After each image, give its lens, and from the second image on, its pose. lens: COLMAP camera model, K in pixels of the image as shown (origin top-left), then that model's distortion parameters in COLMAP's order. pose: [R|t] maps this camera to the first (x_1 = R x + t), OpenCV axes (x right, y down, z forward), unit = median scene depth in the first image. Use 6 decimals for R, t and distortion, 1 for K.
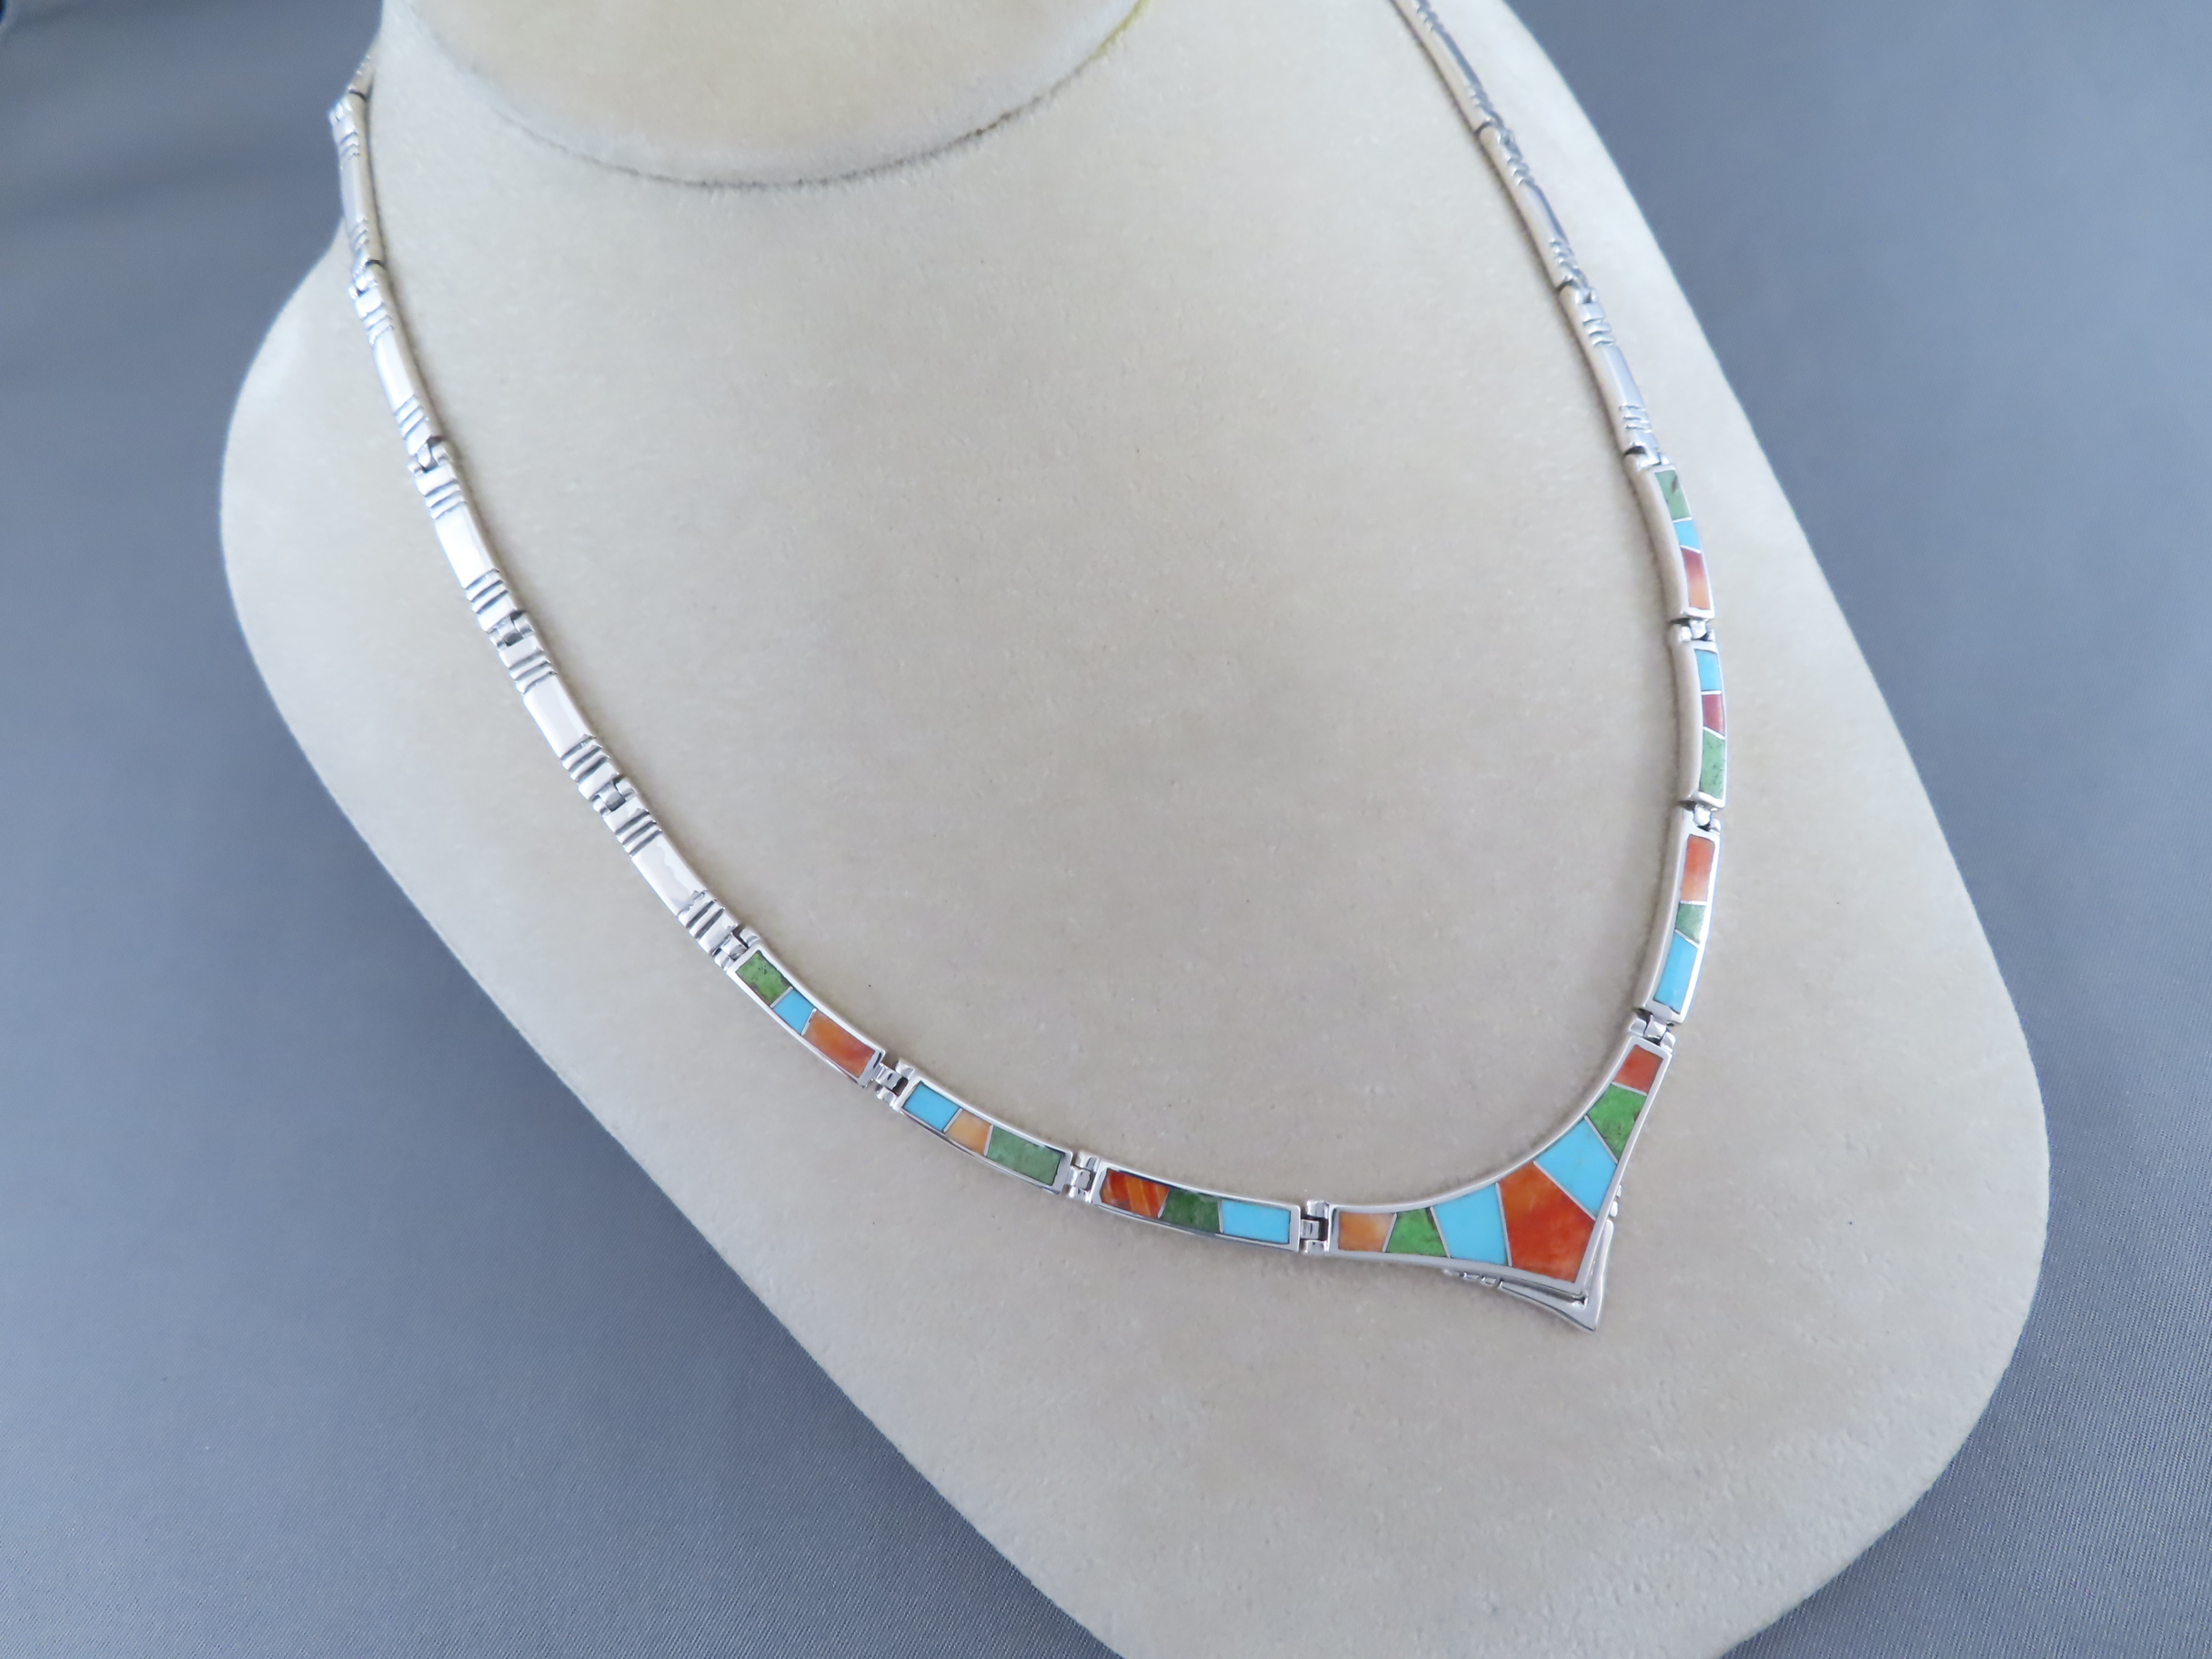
lens RADIAL K [[1551.5, 0, 1106.0], [0, 1551.5, 829.5], [0, 0, 1]] dist [-0.007302, 0.000863]
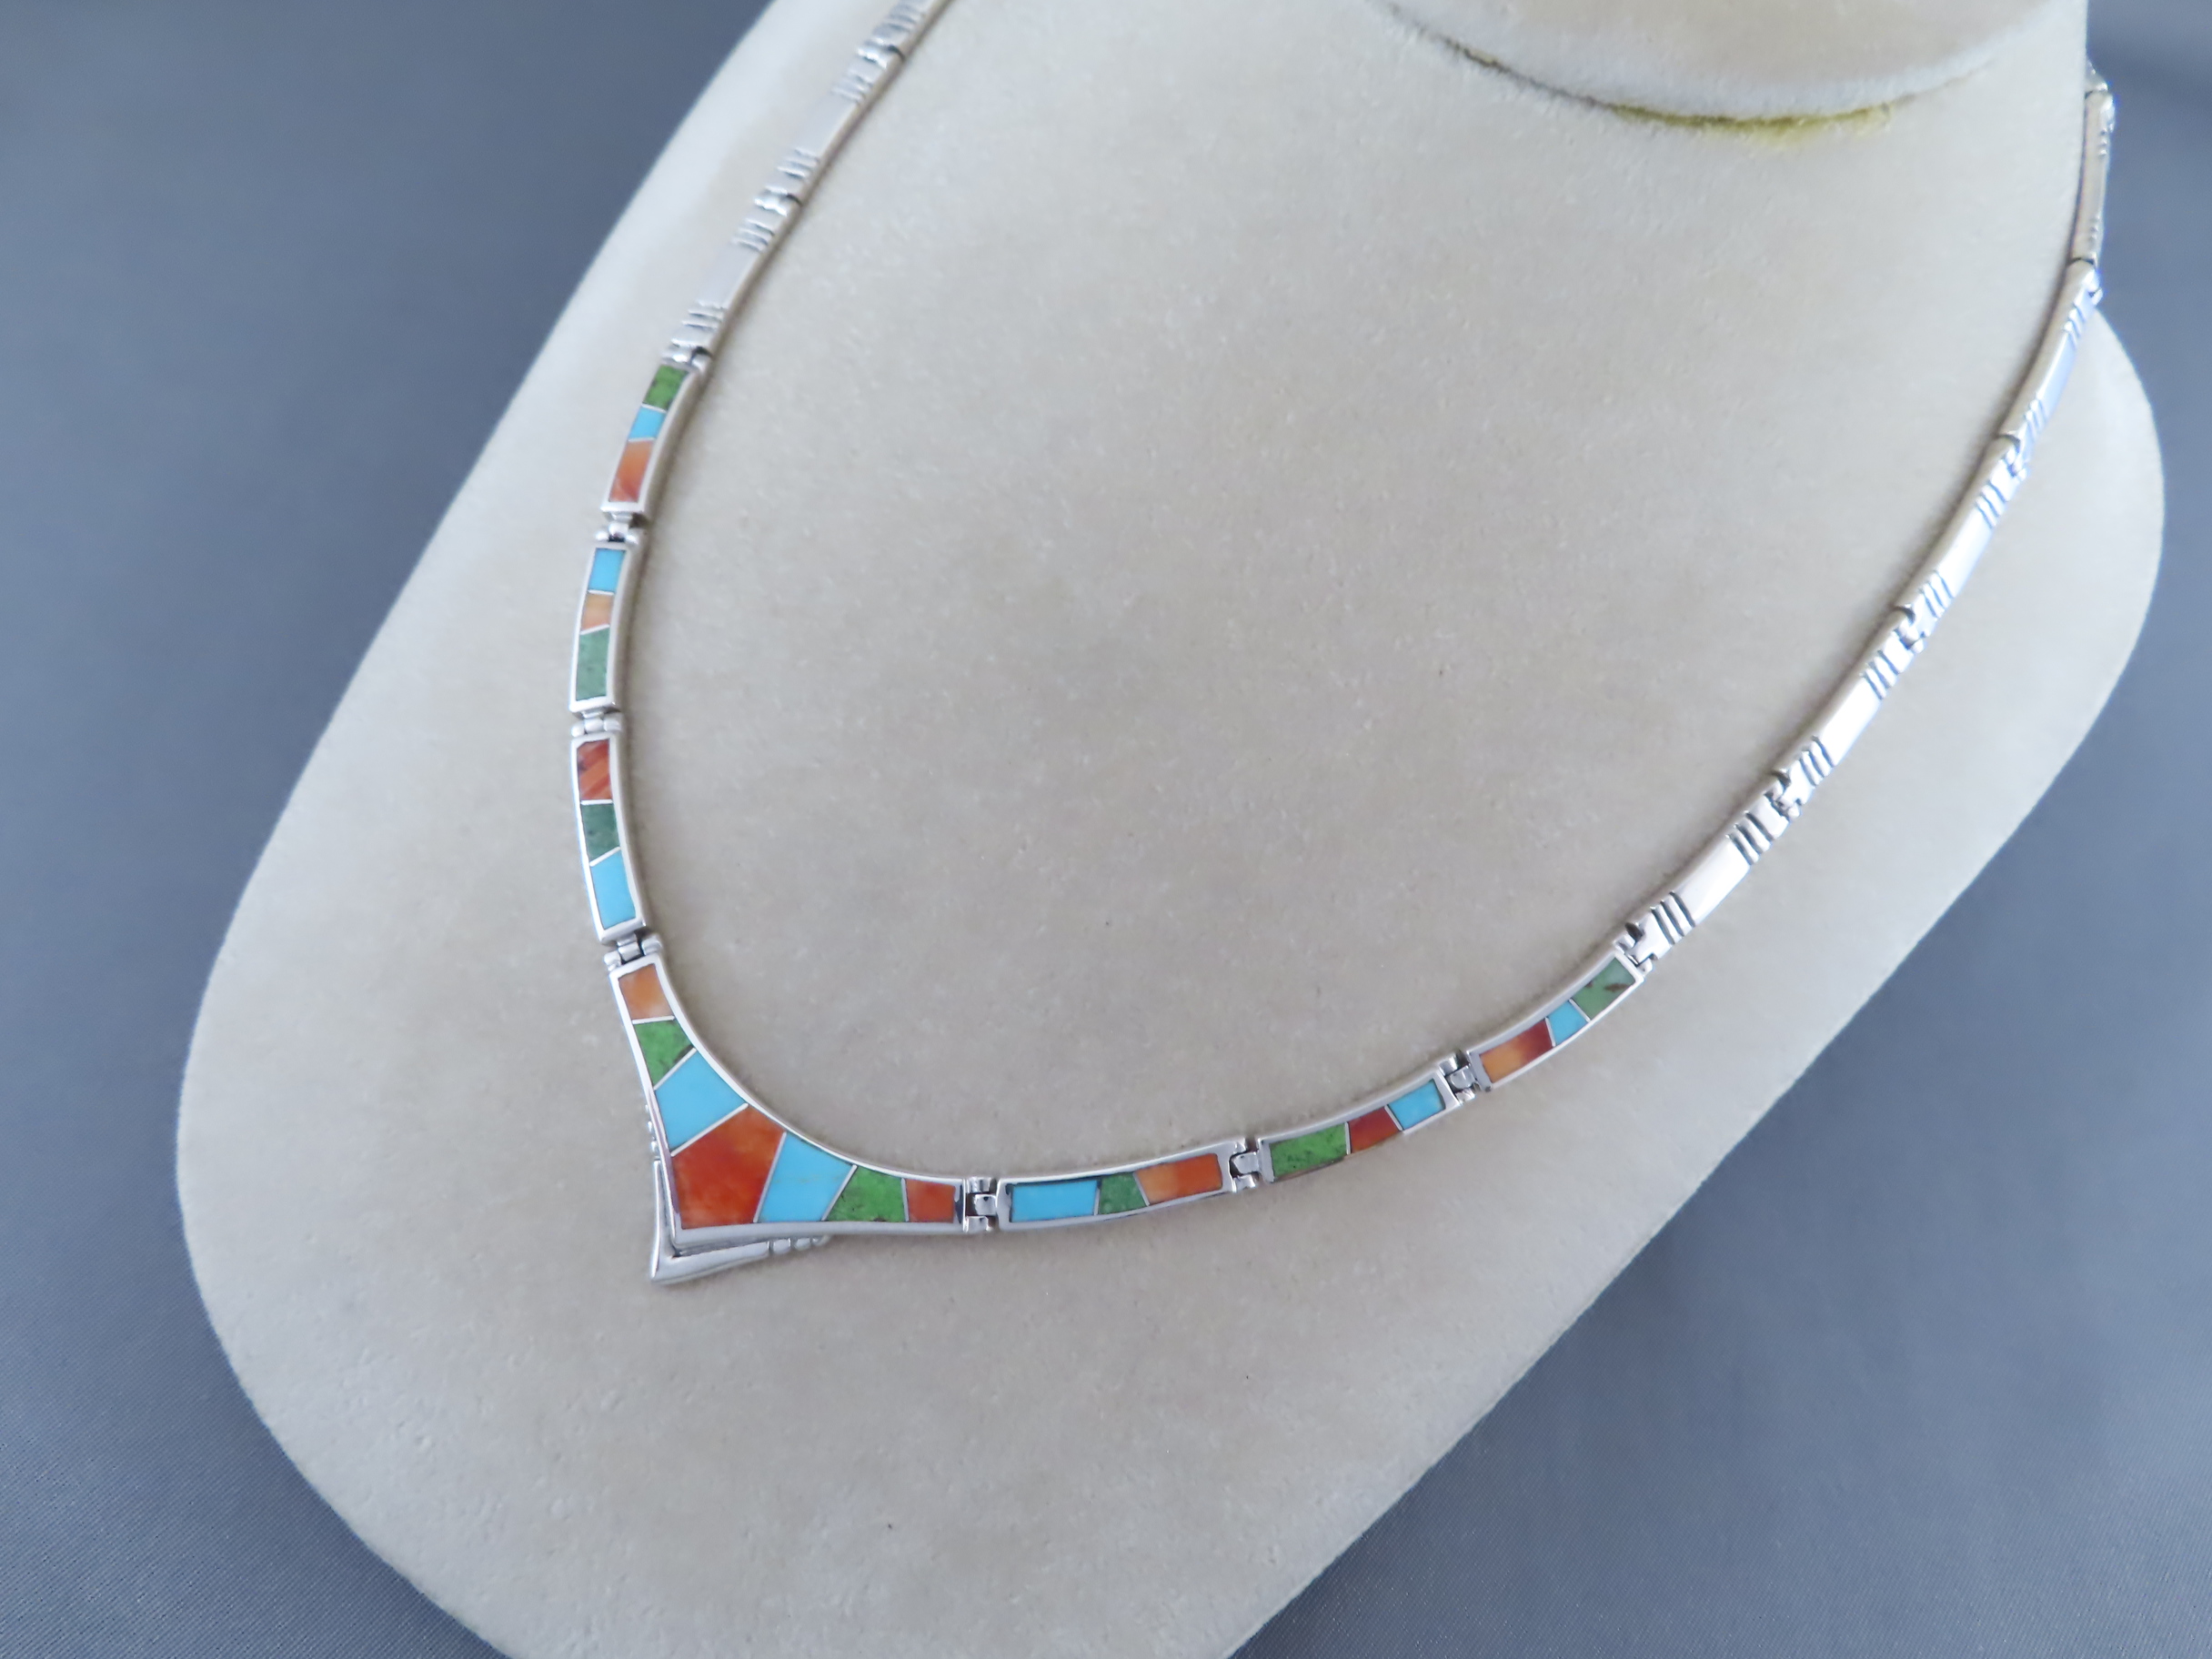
lens RADIAL K [[1551.5, 0, 1106.0], [0, 1551.5, 829.5], [0, 0, 1]] dist [-0.007302, 0.000863]
pose [[0.443953, 0.852682, -0.275388, 0.457997], [-0.868699, 0.484925, 0.101041, -0.124095], [0.219699, 0.194372, 0.956008, 0.146589]]
